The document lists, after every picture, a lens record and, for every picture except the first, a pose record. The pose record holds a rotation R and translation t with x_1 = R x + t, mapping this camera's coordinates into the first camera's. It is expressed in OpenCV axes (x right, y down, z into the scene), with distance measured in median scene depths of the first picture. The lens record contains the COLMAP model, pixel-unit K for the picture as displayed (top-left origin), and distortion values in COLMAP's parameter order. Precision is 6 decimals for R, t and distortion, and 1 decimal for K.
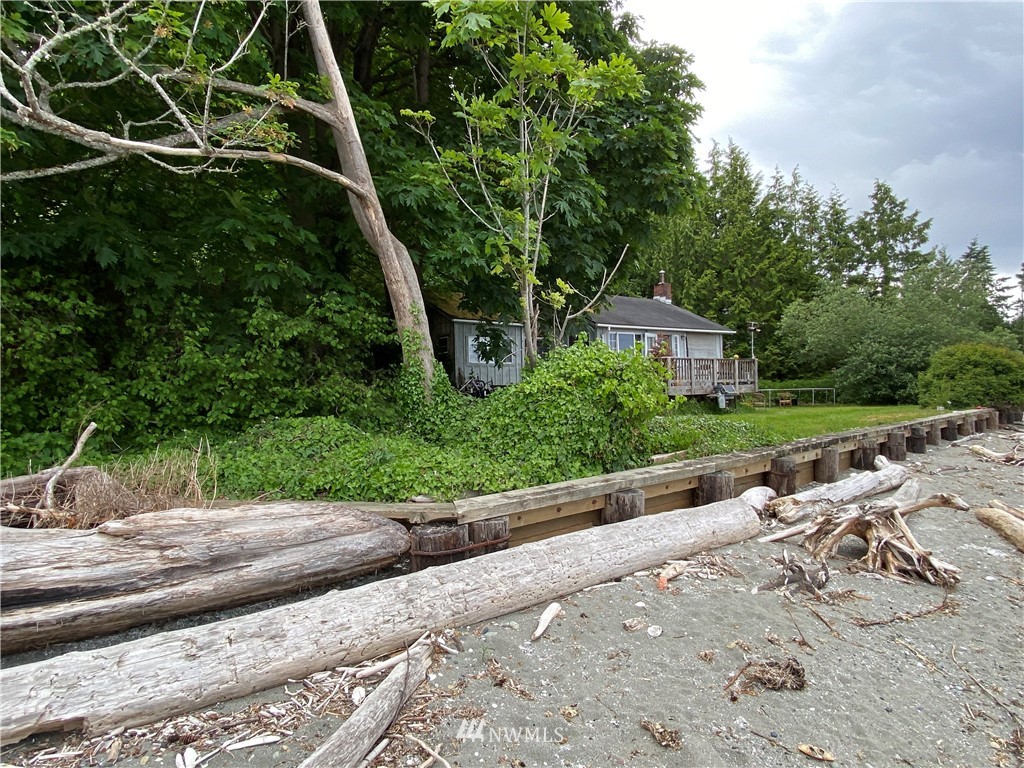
lens RADIAL K [[582.7, 0, 513.3], [0, 582.7, 386.0], [0, 0, 1]] dist [0.004839, -0.002782]
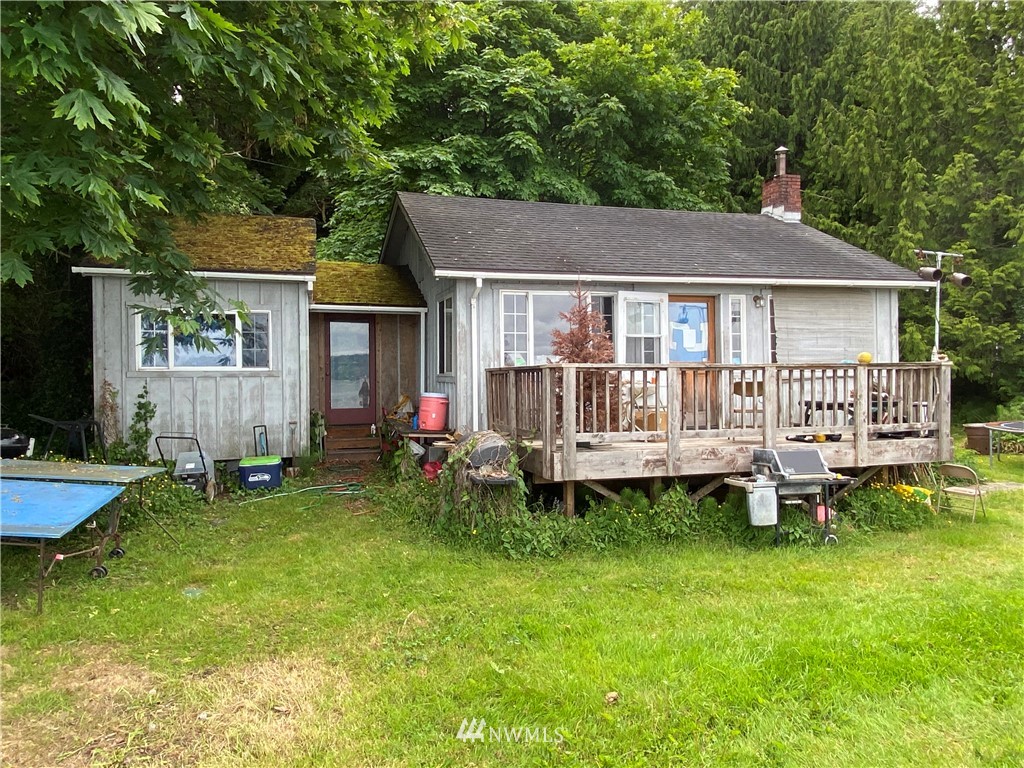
lens RADIAL K [[716.3, 0, 488.4], [0, 716.3, 393.0], [0, 0, 1]] dist [0.021684, -0.035490]
pose [[0.932064, 0.024472, -0.361466, 0.216324], [-0.010935, 0.999162, 0.039447, -0.028134], [0.362129, -0.032814, 0.931550, 0.355056]]
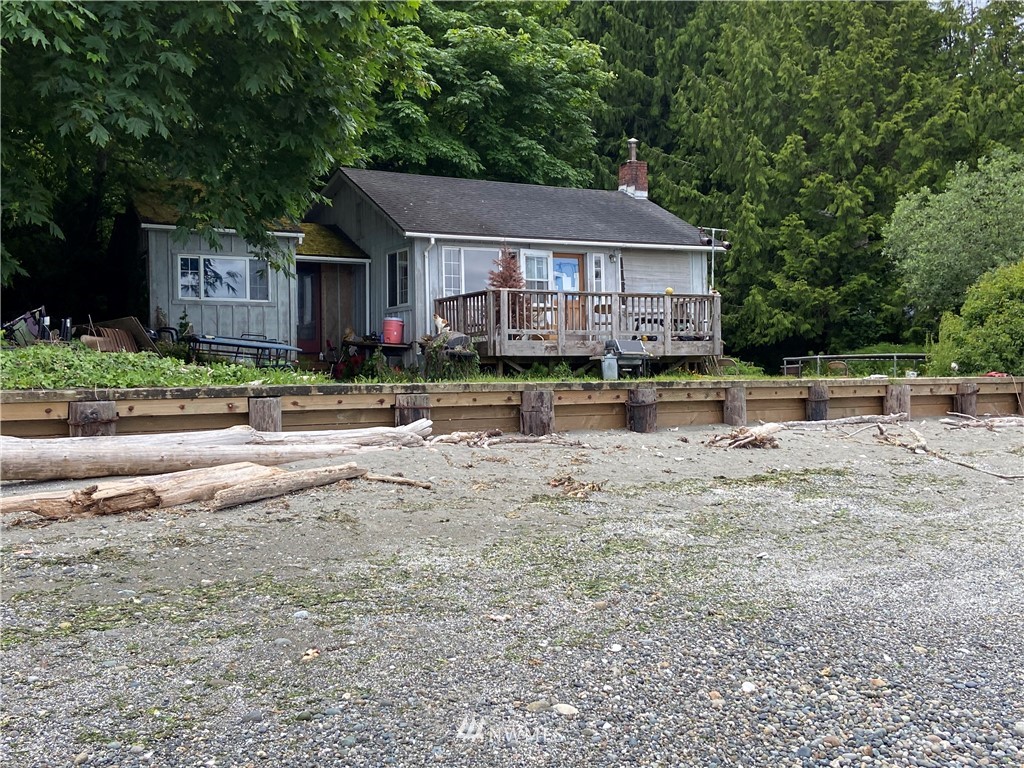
lens RADIAL K [[1131.1, 0, 493.9], [0, 1131.1, 385.8], [0, 0, 1]] dist [0.021256, 0.000000]
pose [[0.989280, 0.008822, -0.145768, 0.245093], [-0.007437, 0.999922, 0.010046, 0.020509], [0.145845, -0.008854, 0.989268, -0.058097]]
